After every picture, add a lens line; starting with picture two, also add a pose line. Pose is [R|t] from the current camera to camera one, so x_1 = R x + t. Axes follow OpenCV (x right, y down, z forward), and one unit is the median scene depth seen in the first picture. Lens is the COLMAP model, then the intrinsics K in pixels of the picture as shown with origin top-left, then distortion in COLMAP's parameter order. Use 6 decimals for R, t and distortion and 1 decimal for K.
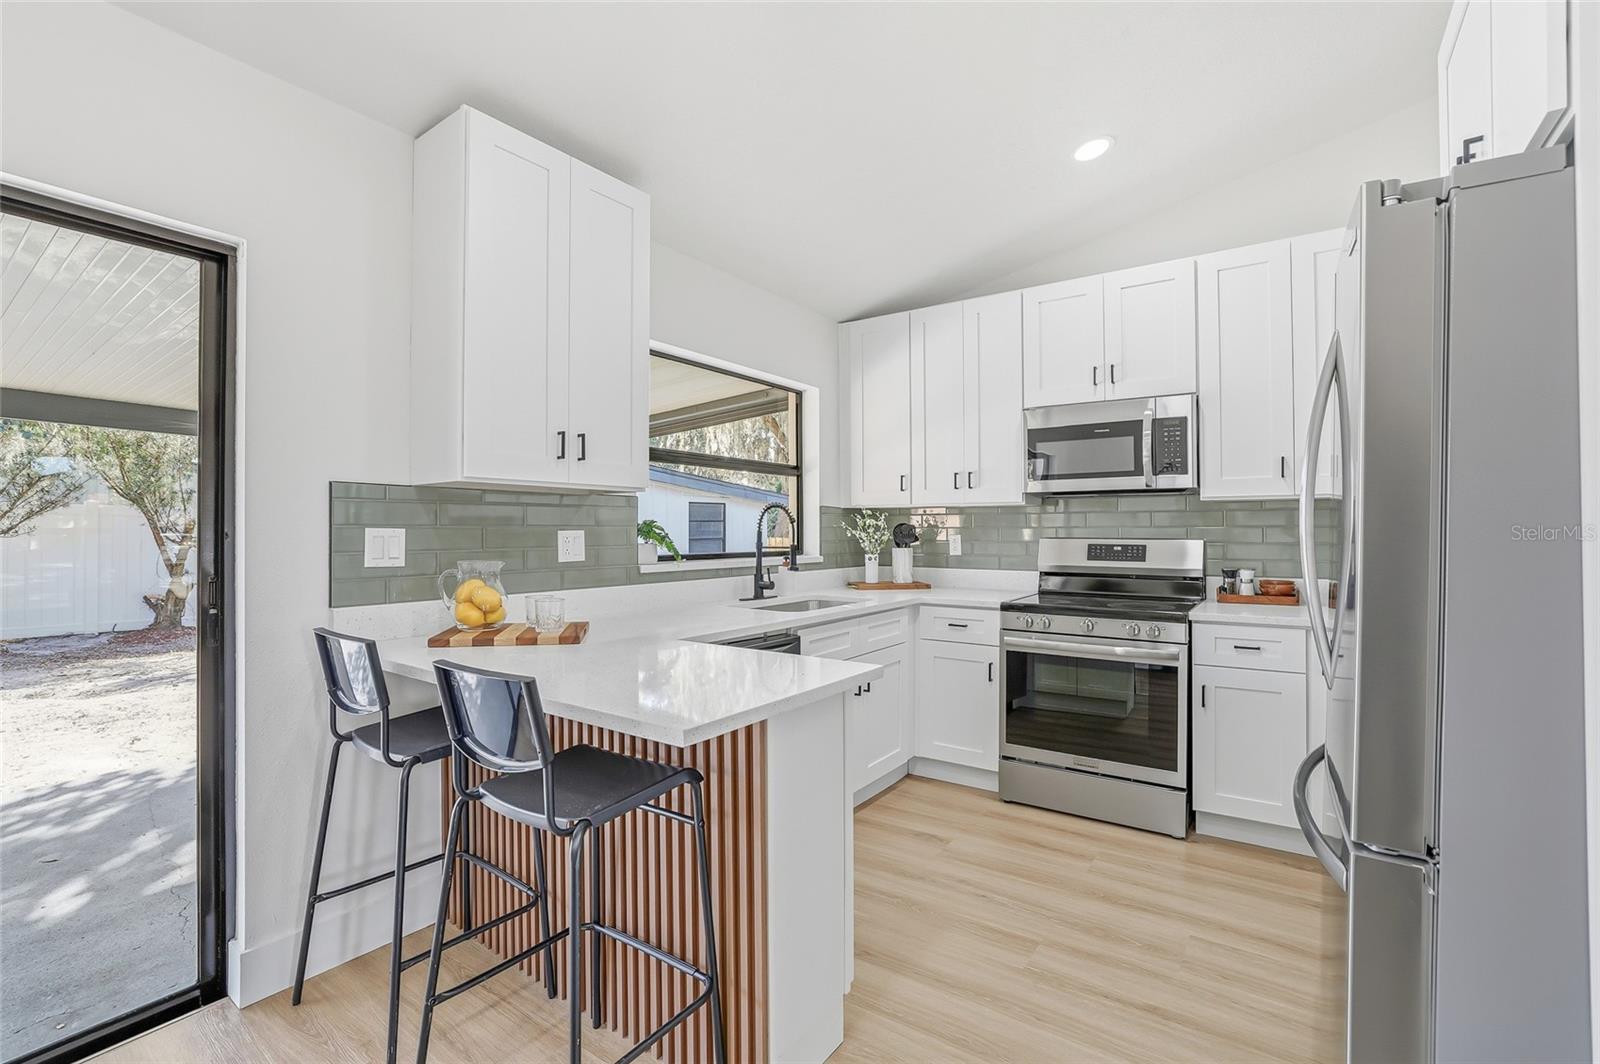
lens RADIAL K [[710.1, 0, 802.7], [0, 710.1, 523.6], [0, 0, 1]] dist [-0.028186, 0.000353]
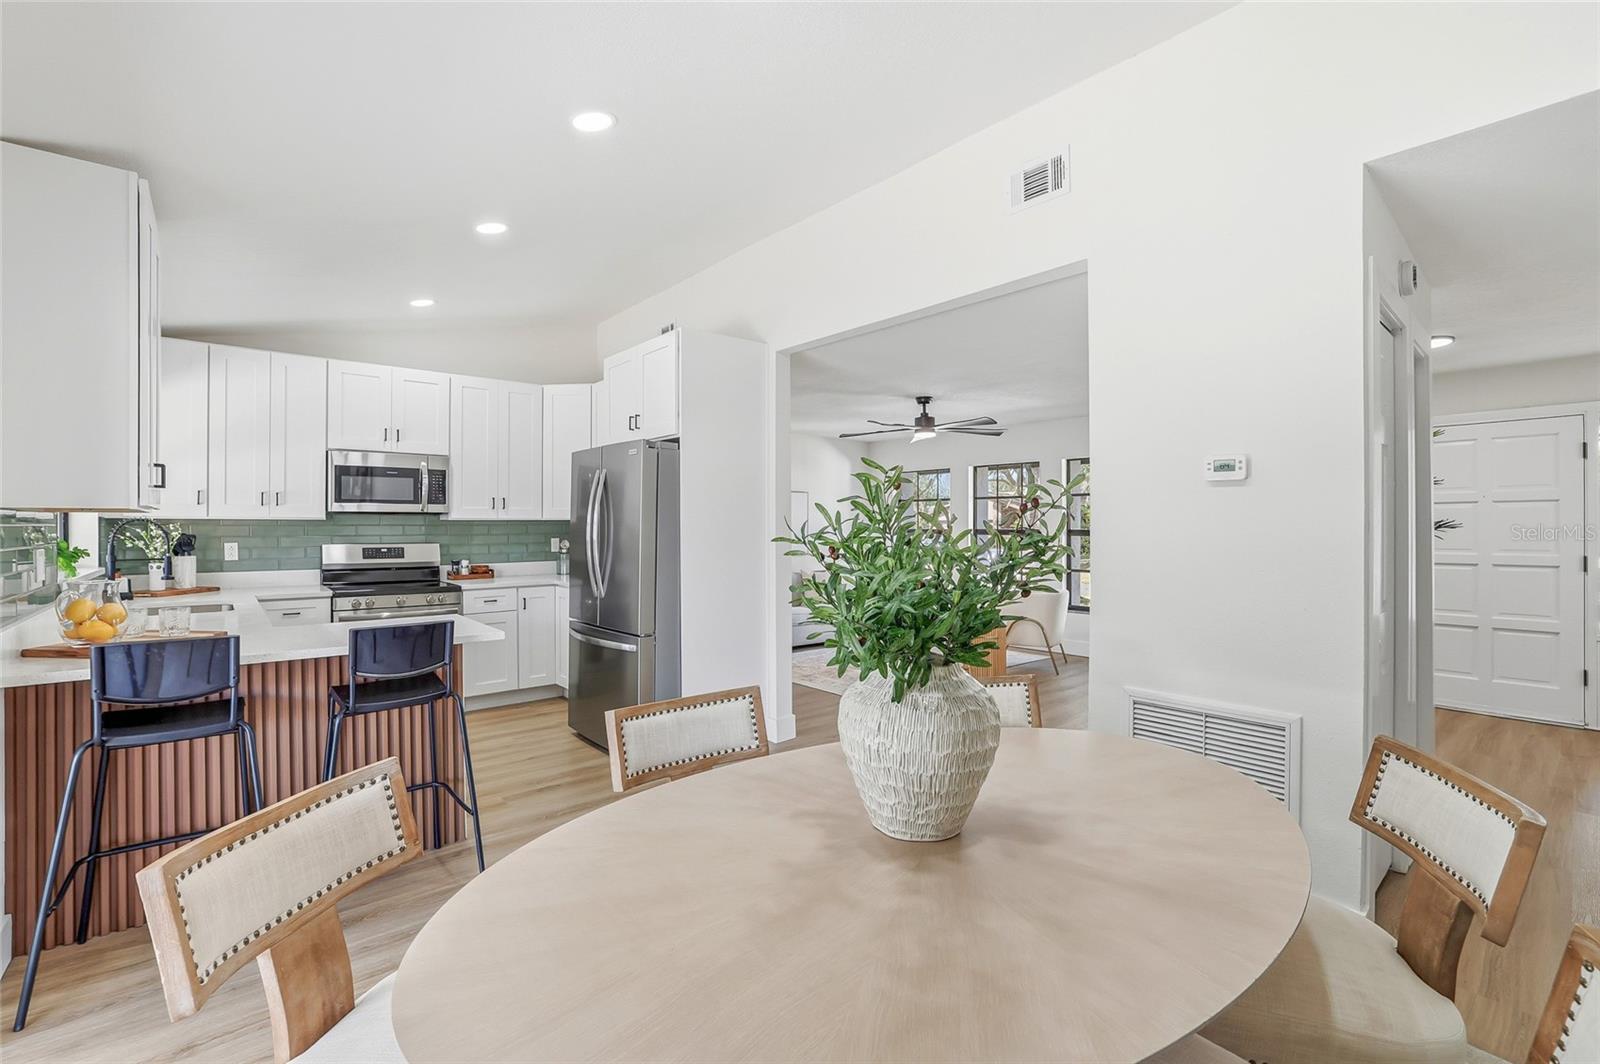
lens RADIAL K [[687.2, 0, 793.7], [0, 687.2, 528.3], [0, 0, 1]] dist [-0.050250, 0.016514]
pose [[0.232823, -0.001376, 0.972518, -0.740792], [-0.010500, 0.999937, 0.003928, -0.025665], [-0.972463, -0.011126, 0.232794, -0.161846]]
